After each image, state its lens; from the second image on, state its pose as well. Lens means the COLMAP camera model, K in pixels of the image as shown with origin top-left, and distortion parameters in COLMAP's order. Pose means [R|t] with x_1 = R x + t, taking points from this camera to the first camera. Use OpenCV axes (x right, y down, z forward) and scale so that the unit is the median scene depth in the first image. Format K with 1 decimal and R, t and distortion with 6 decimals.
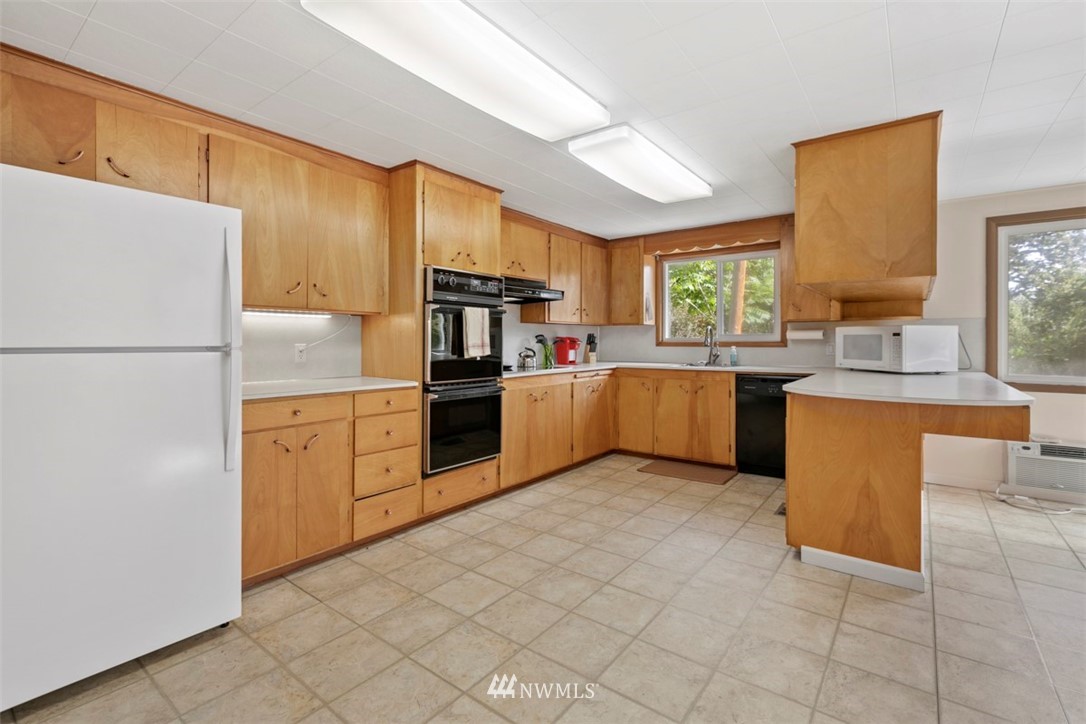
lens RADIAL K [[487.7, 0, 544.7], [0, 487.7, 344.0], [0, 0, 1]] dist [0.001838, 0.001872]
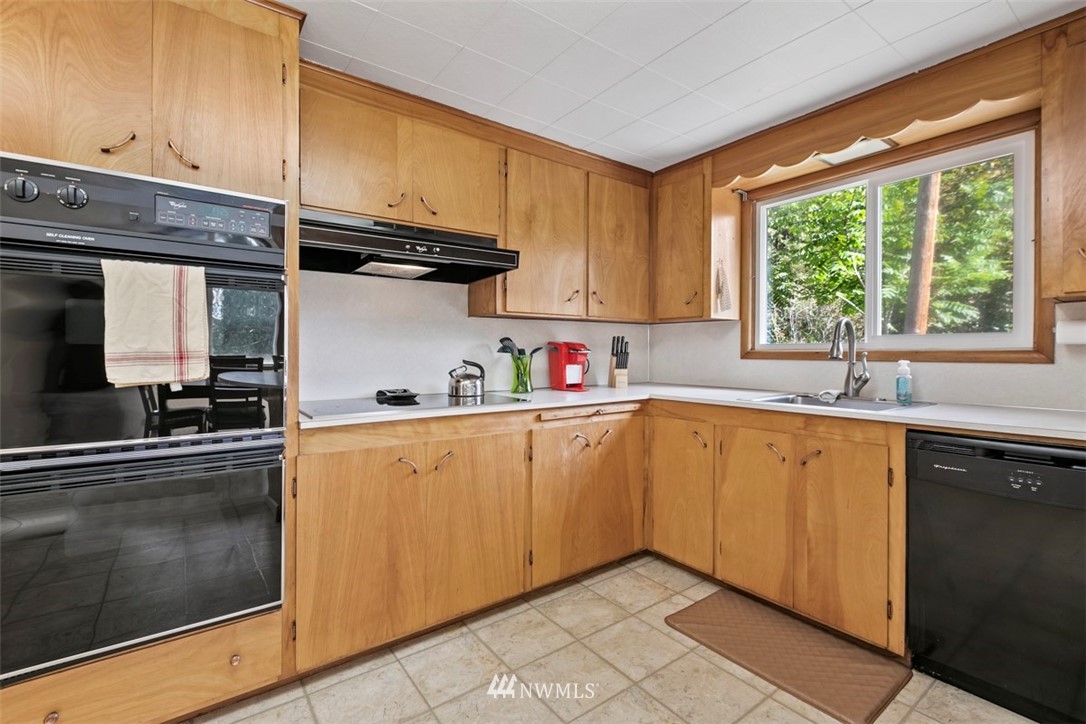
lens RADIAL K [[487.7, 0, 551.5], [0, 487.7, 353.4], [0, 0, 1]] dist [0.001838, 0.001872]
pose [[0.962750, 0.002963, -0.270377, 0.255485], [-0.003543, 0.999992, -0.001657, 0.000248], [0.270370, 0.002553, 0.962753, 0.621110]]
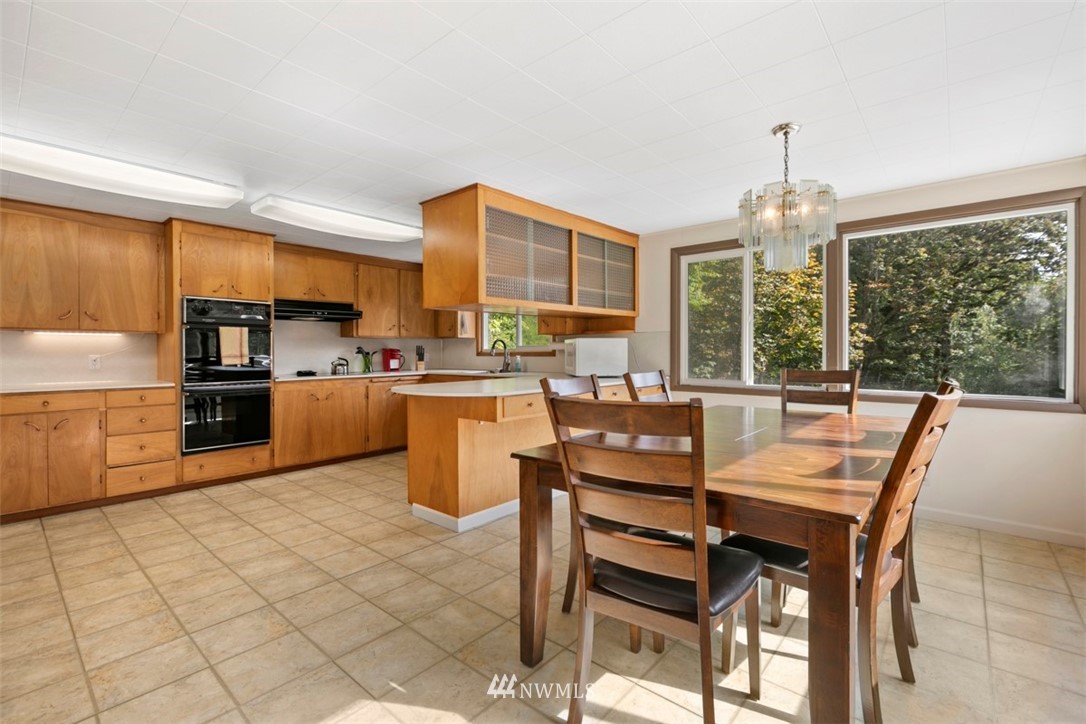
lens RADIAL K [[487.7, 0, 547.8], [0, 487.7, 355.0], [0, 0, 1]] dist [0.001838, 0.001872]
pose [[0.998029, -0.003927, -0.062639, 0.697550], [0.004057, 0.999990, 0.001950, 0.001264], [0.062630, -0.002200, 0.998034, -0.227178]]
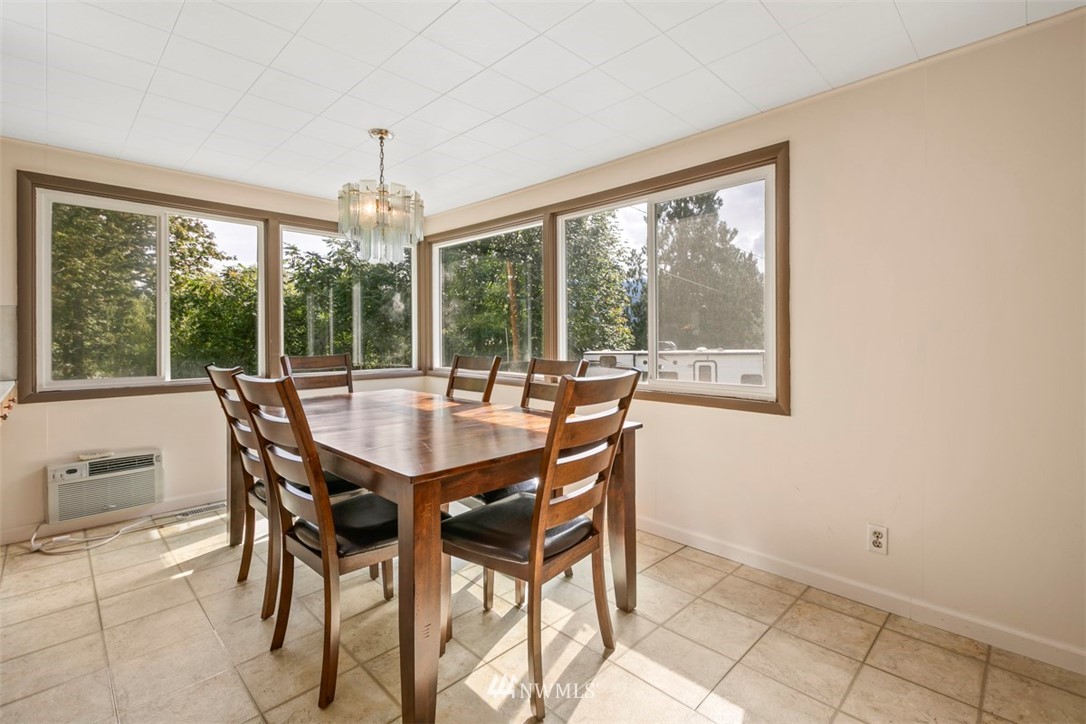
lens RADIAL K [[487.7, 0, 539.3], [0, 487.7, 338.2], [0, 0, 1]] dist [0.001838, 0.001872]
pose [[0.139855, -0.003878, 0.990164, 0.291061], [0.011796, 0.999928, 0.002250, 0.002264], [-0.990102, 0.011365, 0.139890, 0.125963]]
